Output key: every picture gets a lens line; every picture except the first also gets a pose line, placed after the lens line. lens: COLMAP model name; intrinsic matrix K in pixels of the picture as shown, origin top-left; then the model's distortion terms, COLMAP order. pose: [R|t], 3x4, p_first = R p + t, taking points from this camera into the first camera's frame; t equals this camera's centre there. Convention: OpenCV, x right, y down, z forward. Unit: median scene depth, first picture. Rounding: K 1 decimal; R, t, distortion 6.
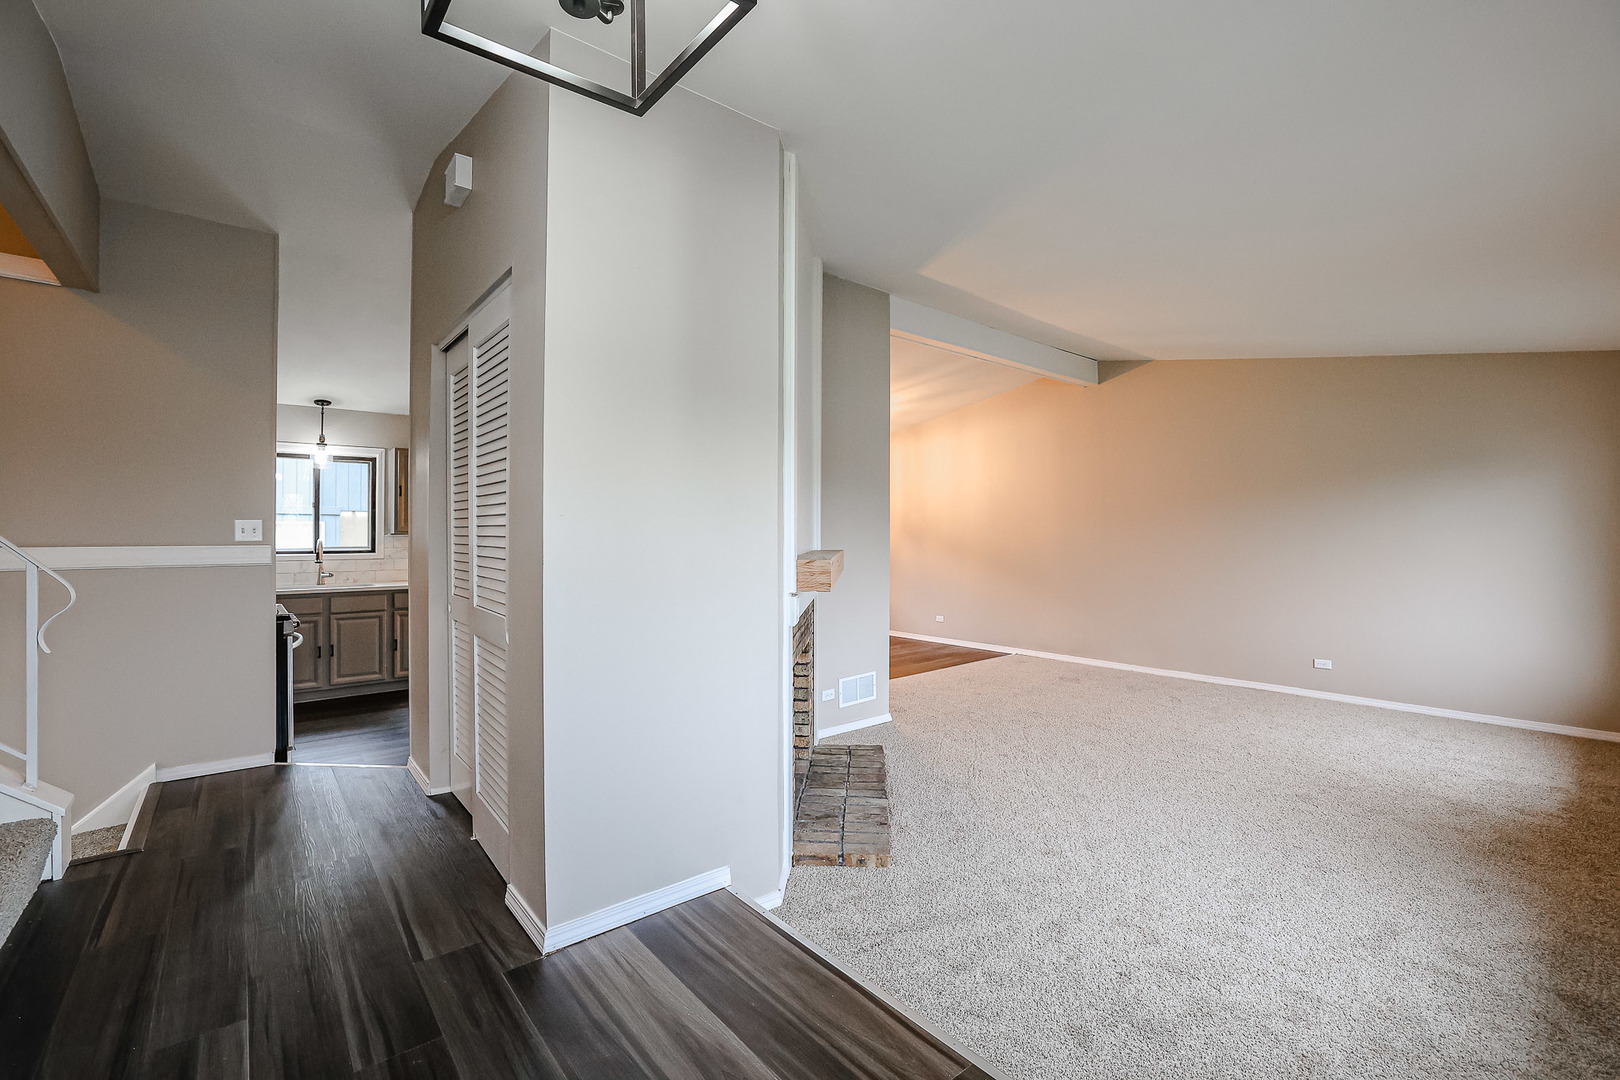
lens RADIAL K [[698.3, 0, 807.9], [0, 698.3, 530.3], [0, 0, 1]] dist [-0.044282, 0.014039]
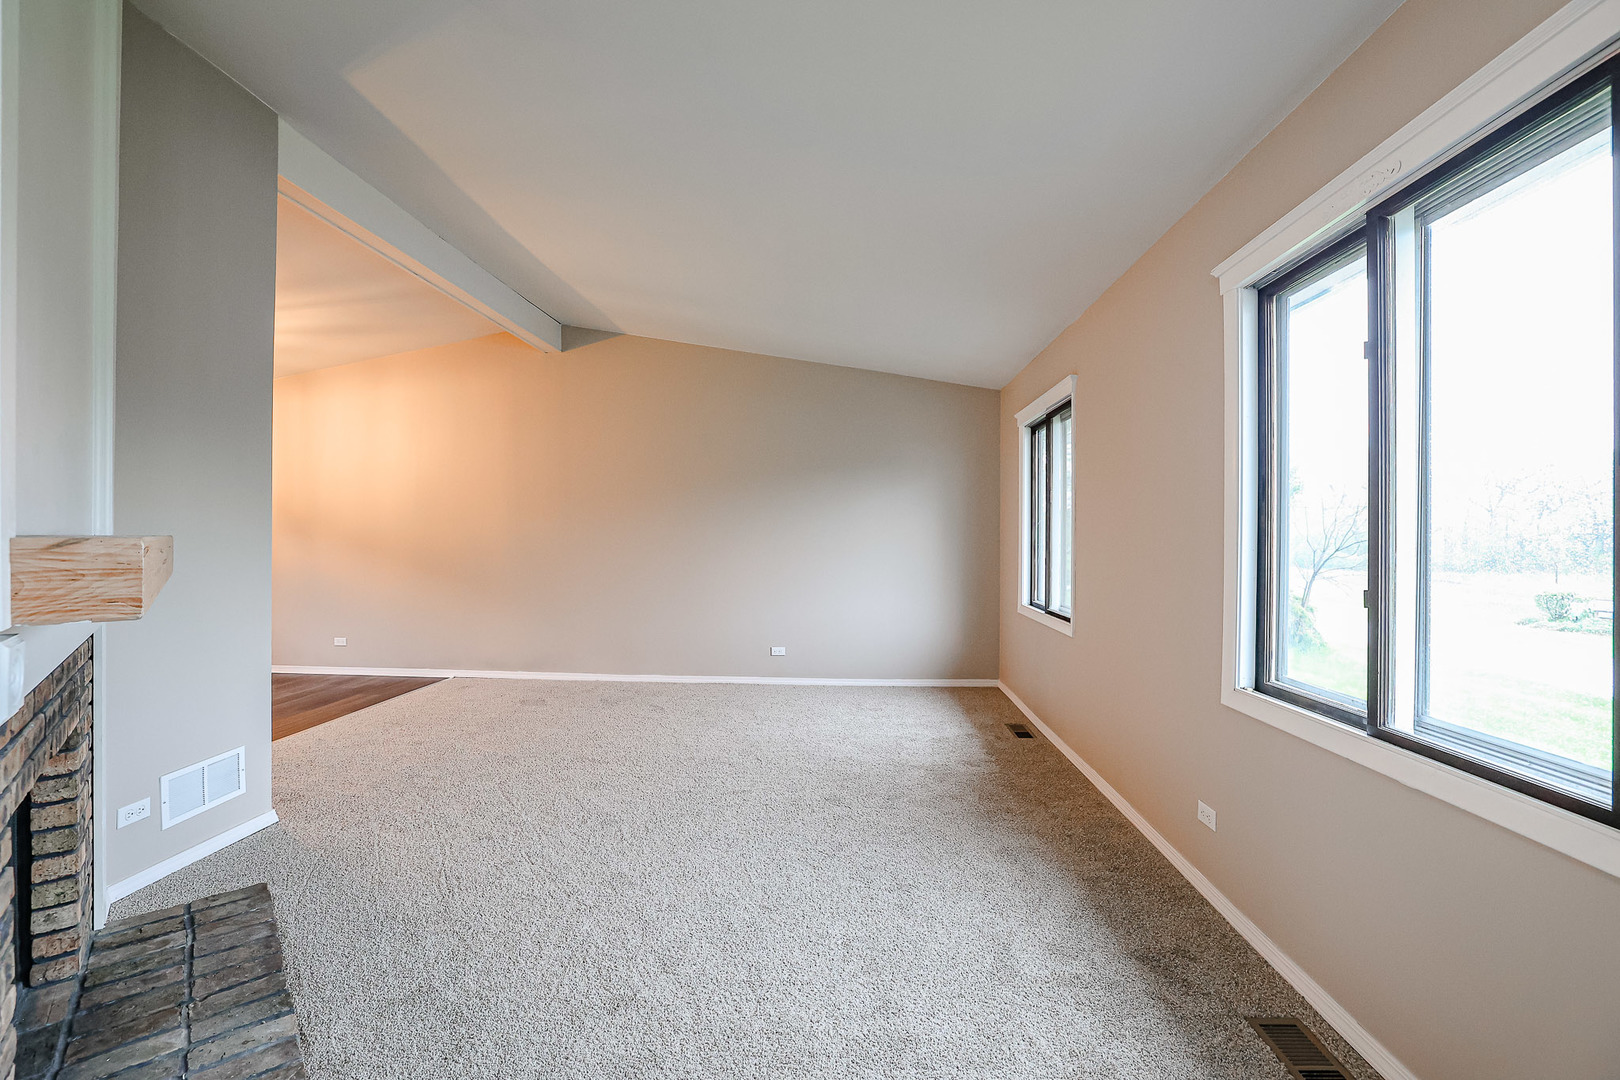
lens RADIAL K [[698.3, 0, 807.4], [0, 698.3, 538.7], [0, 0, 1]] dist [-0.044282, 0.014039]
pose [[0.688607, 0.002962, 0.725129, 0.008242], [-0.008109, 0.999961, 0.003617, 0.021805], [-0.725090, -0.008370, 0.688604, 0.263960]]
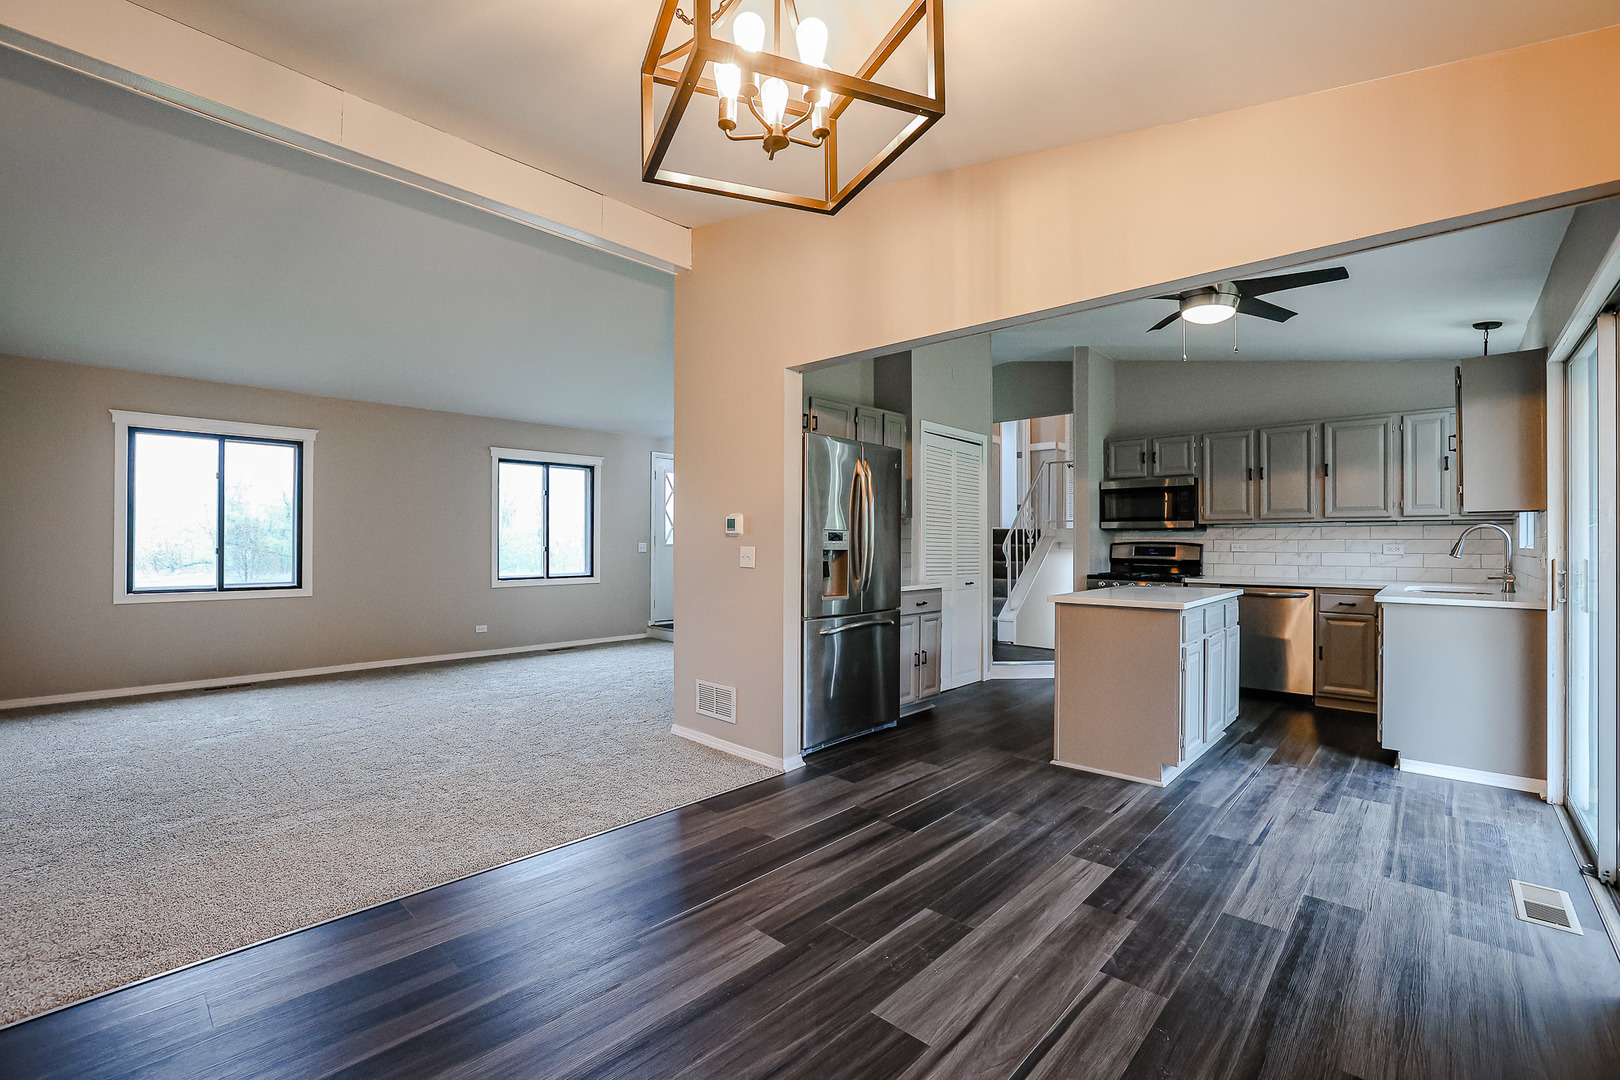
lens RADIAL K [[698.3, 0, 809.0], [0, 698.3, 542.0], [0, 0, 1]] dist [-0.044282, 0.014039]
pose [[-0.991987, -0.001542, -0.126329, 0.061129], [-0.000855, 0.999985, -0.005496, 0.042896], [0.126336, -0.005344, -0.991973, 1.910271]]
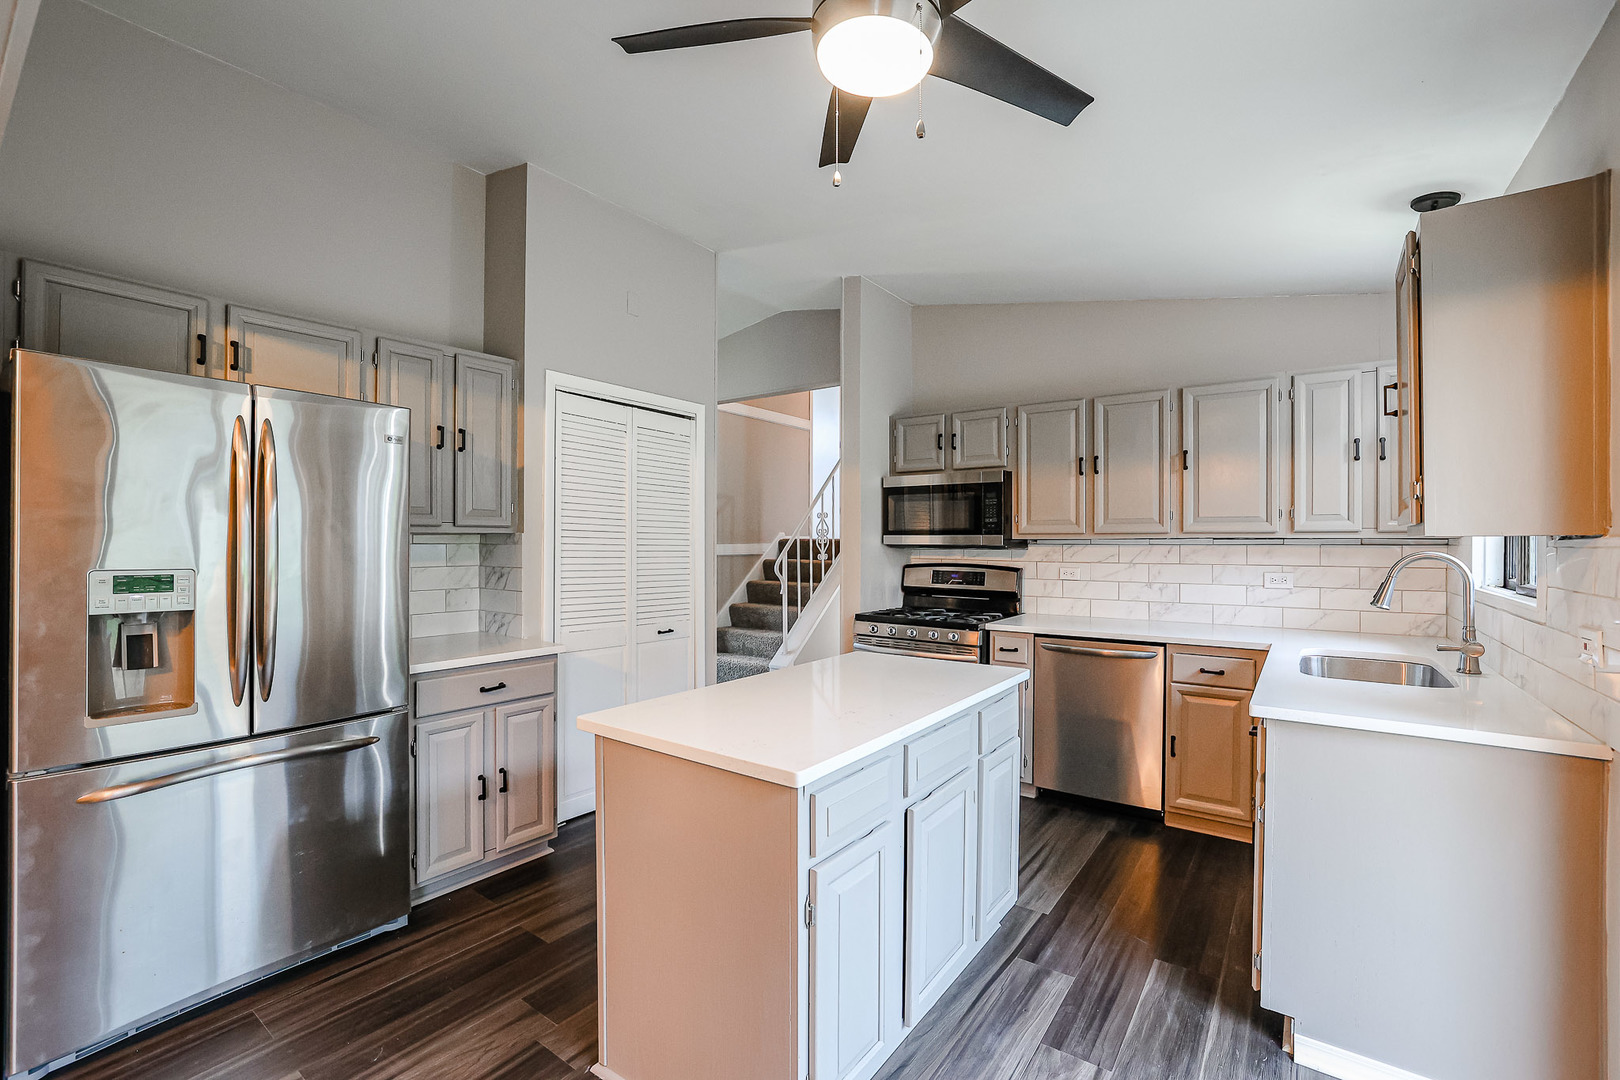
lens RADIAL K [[698.3, 0, 806.2], [0, 698.3, 542.9], [0, 0, 1]] dist [-0.044282, 0.014039]
pose [[-0.971472, -0.001030, -0.237154, -0.325424], [-0.000414, 0.999996, -0.002649, 0.011304], [0.237156, -0.002475, -0.971469, 1.552672]]
